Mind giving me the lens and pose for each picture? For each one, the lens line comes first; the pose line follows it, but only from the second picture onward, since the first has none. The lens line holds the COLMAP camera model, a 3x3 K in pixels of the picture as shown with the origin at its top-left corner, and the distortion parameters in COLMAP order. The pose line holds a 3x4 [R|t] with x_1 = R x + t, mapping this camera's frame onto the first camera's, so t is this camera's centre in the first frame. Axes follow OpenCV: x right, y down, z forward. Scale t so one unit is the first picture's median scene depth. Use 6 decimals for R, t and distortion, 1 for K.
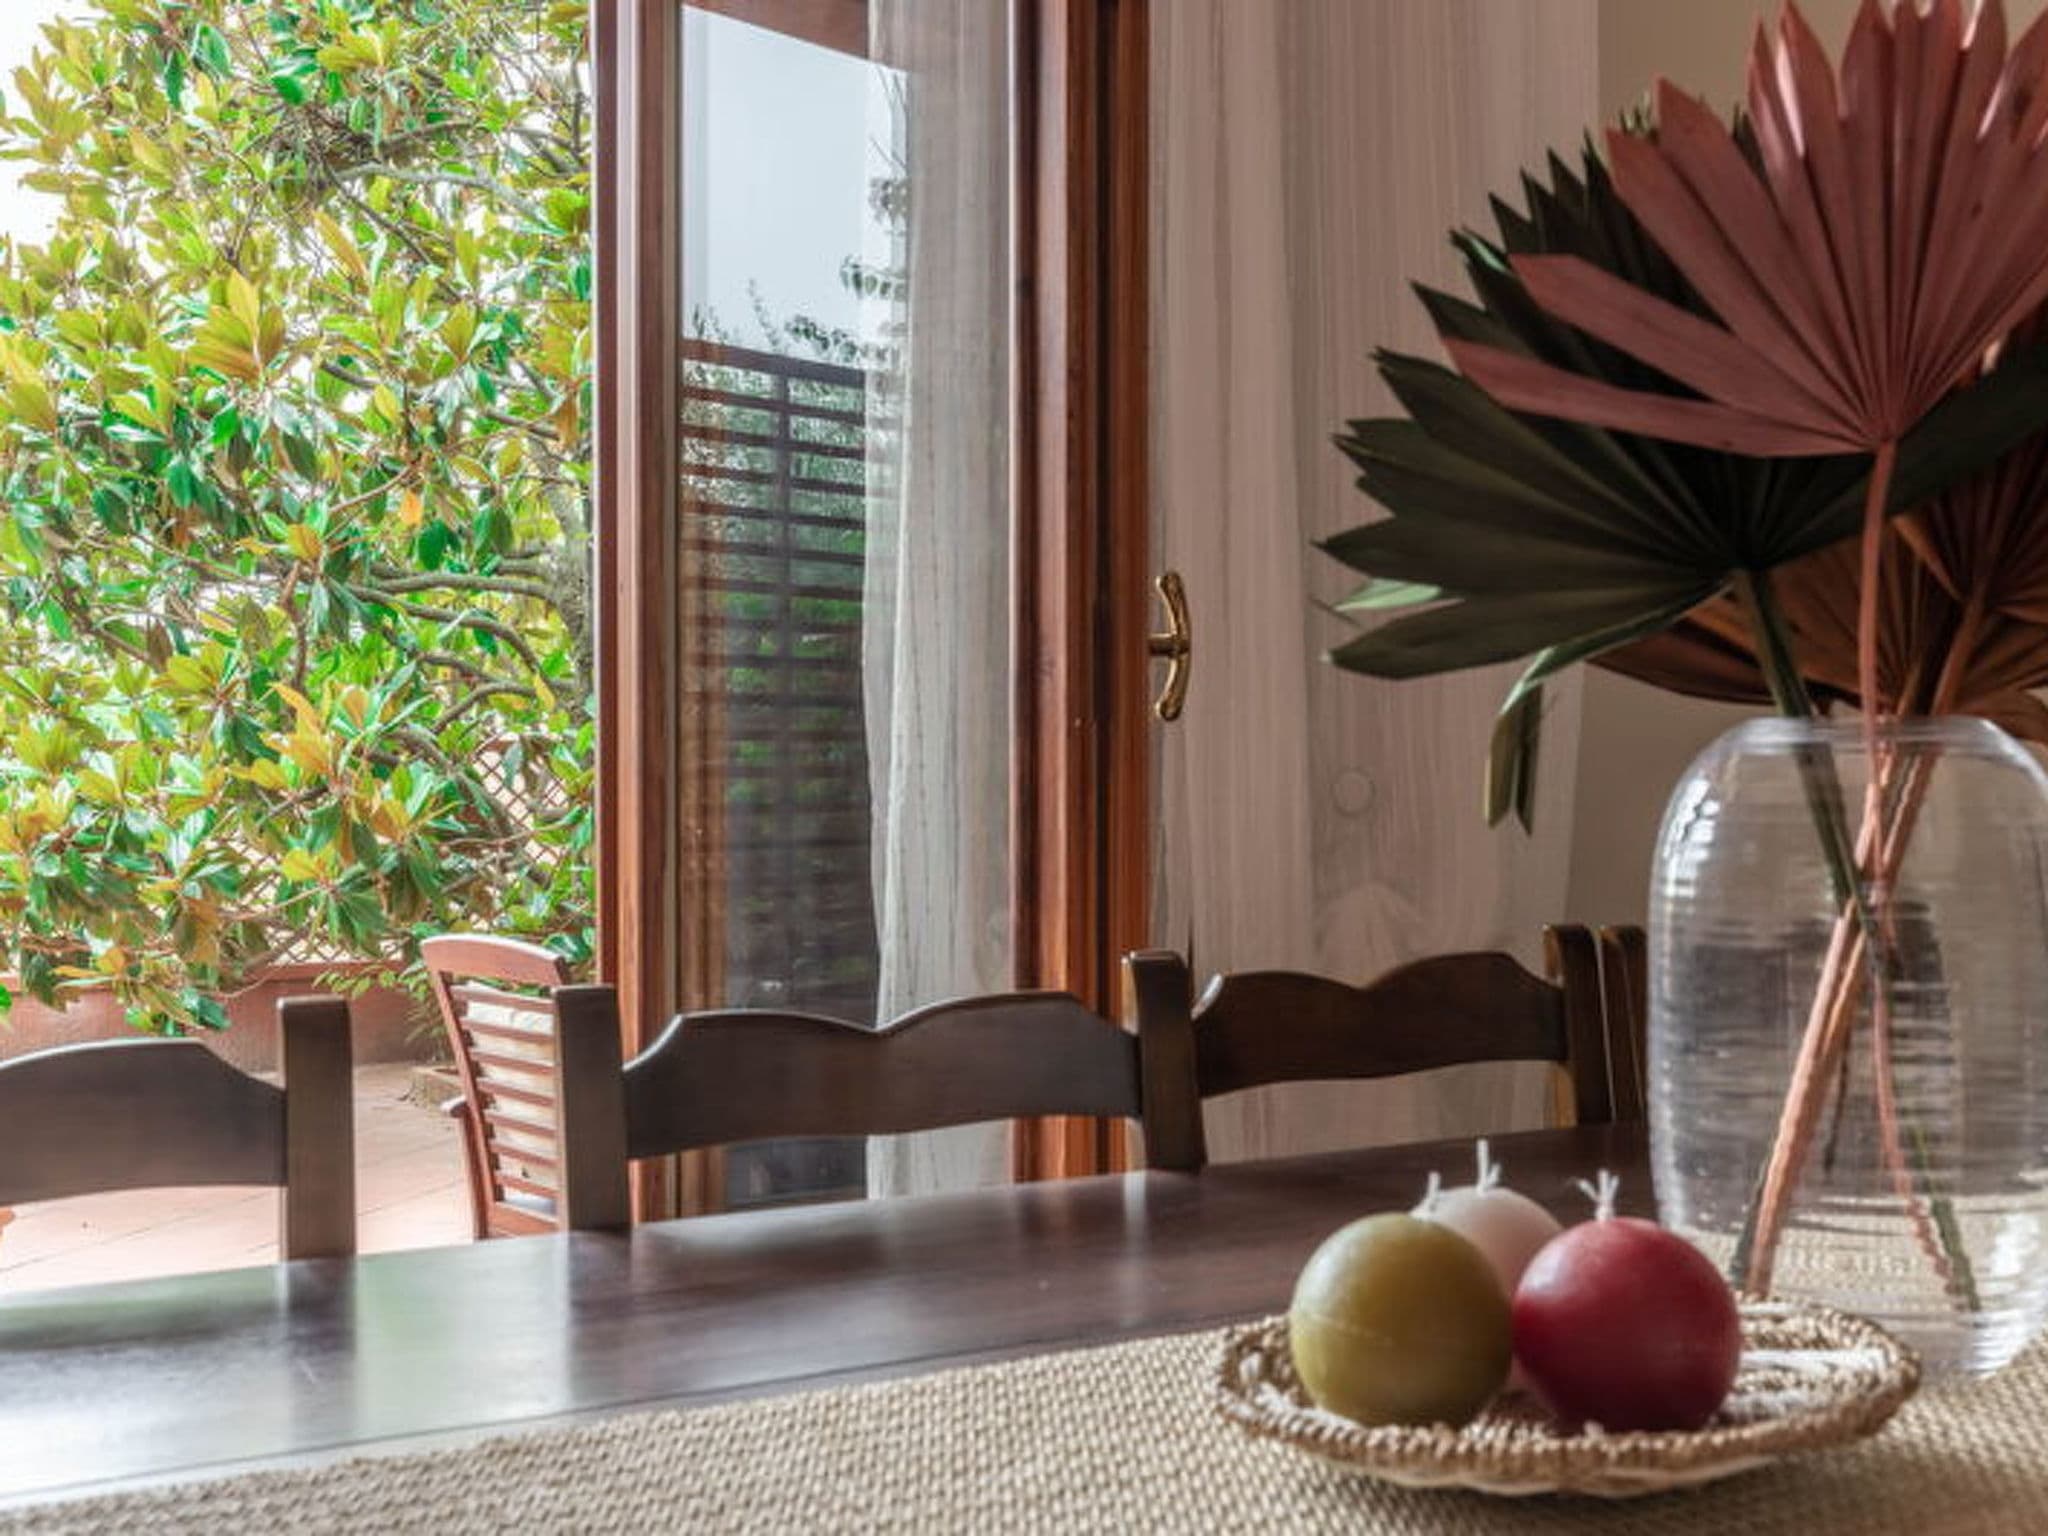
lens RADIAL K [[1021.5, 0, 1024.0], [0, 1021.5, 768.0], [0, 0, 1]] dist [-0.001892, 0.000645]
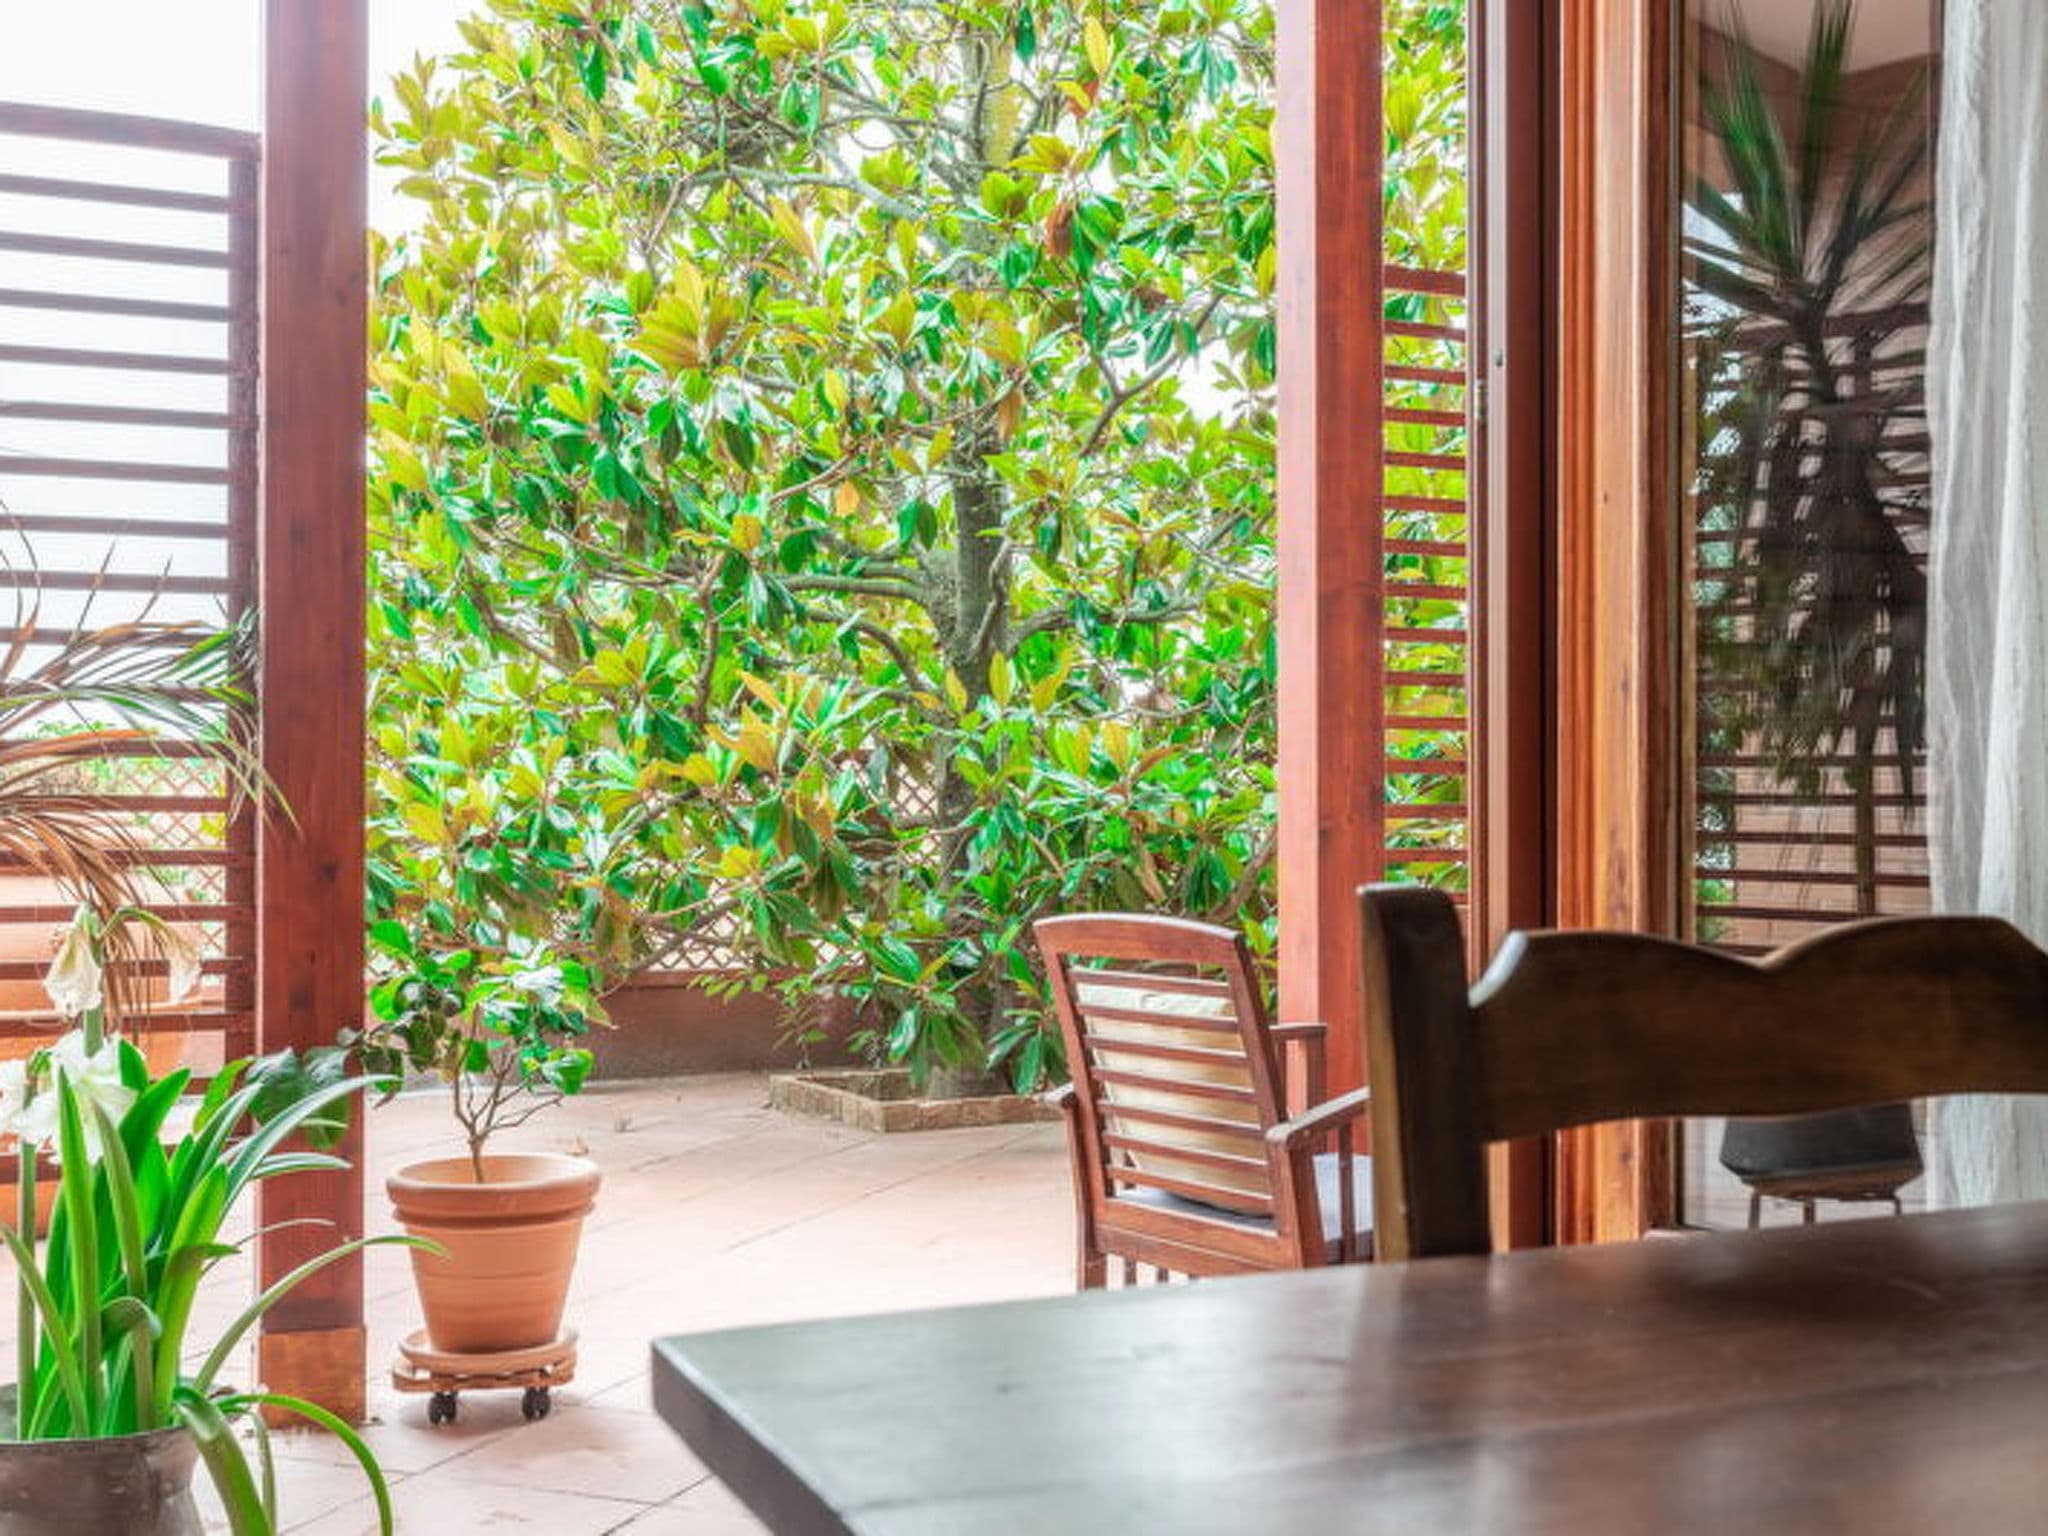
lens RADIAL K [[1005.0, 0, 1025.2], [0, 1005.0, 809.0], [0, 0, 1]] dist [-0.000532, 0.000006]
pose [[0.999450, 0.005934, -0.032626, -0.387593], [-0.006133, 0.999963, -0.006006, 0.047370], [0.032589, 0.006202, 0.999450, 0.040388]]
